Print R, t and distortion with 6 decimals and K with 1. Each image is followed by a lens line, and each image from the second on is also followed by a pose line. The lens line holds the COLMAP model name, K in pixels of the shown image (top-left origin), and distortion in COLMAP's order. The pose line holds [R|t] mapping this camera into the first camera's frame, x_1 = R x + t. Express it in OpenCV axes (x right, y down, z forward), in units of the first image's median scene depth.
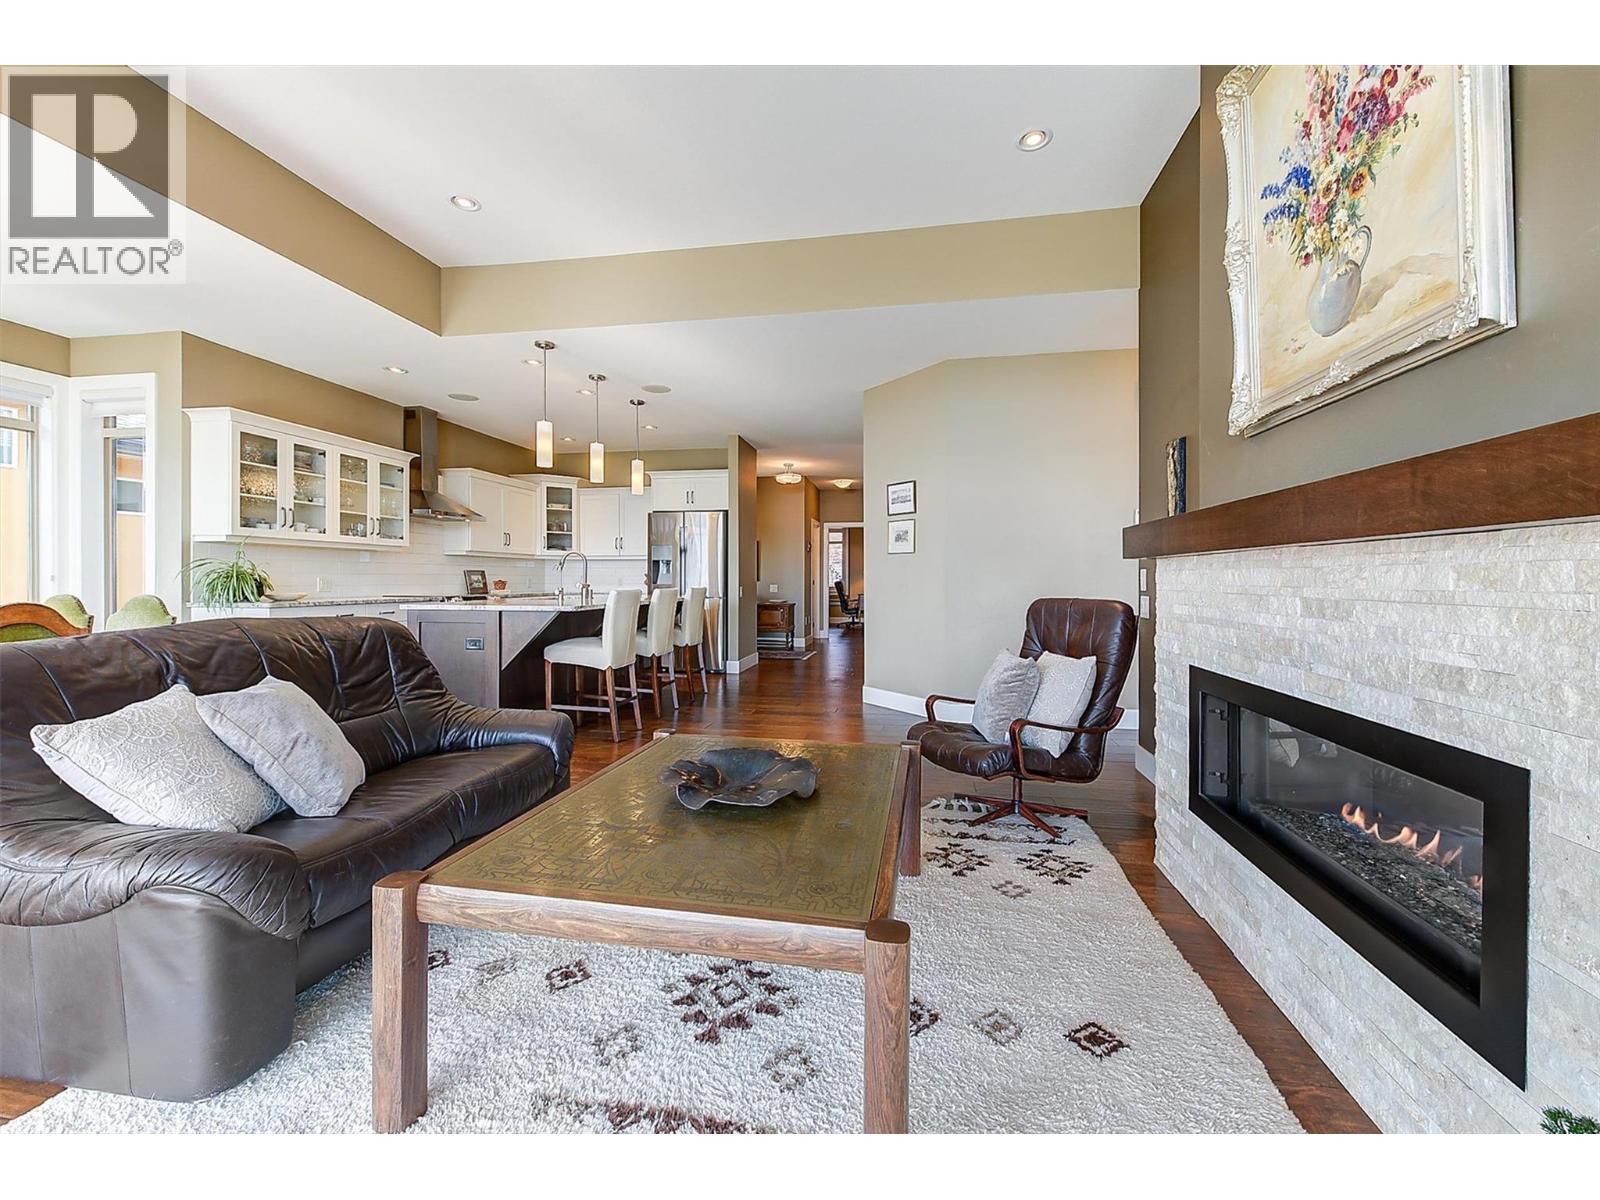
lens RADIAL K [[636.5, 0, 824.0], [0, 636.5, 583.9], [0, 0, 1]] dist [-0.000347, -0.000002]
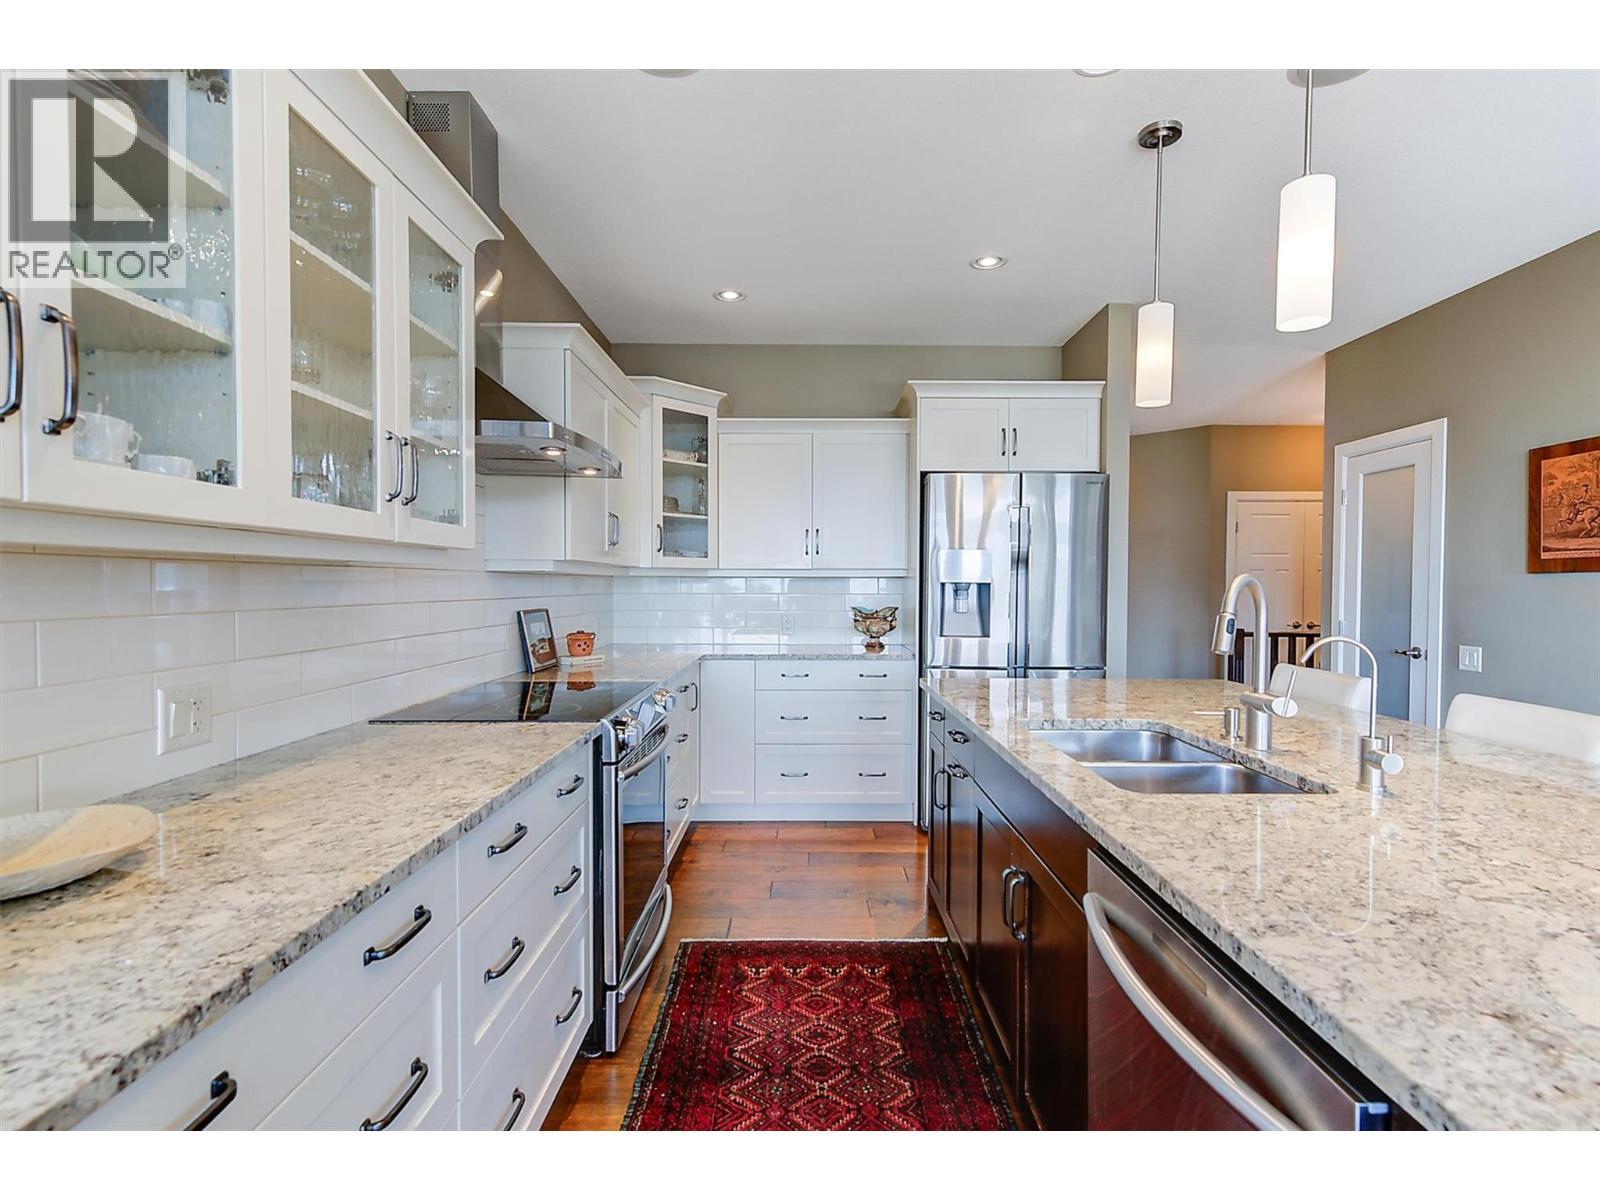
lens RADIAL K [[759.7, 0, 813.6], [0, 759.7, 600.5], [0, 0, 1]] dist [0.001473, 0.000396]
pose [[0.988160, 0.001137, 0.153421, -0.432904], [-0.003263, 0.999902, 0.013602, -0.031765], [-0.153391, -0.013942, 0.988067, 0.498580]]
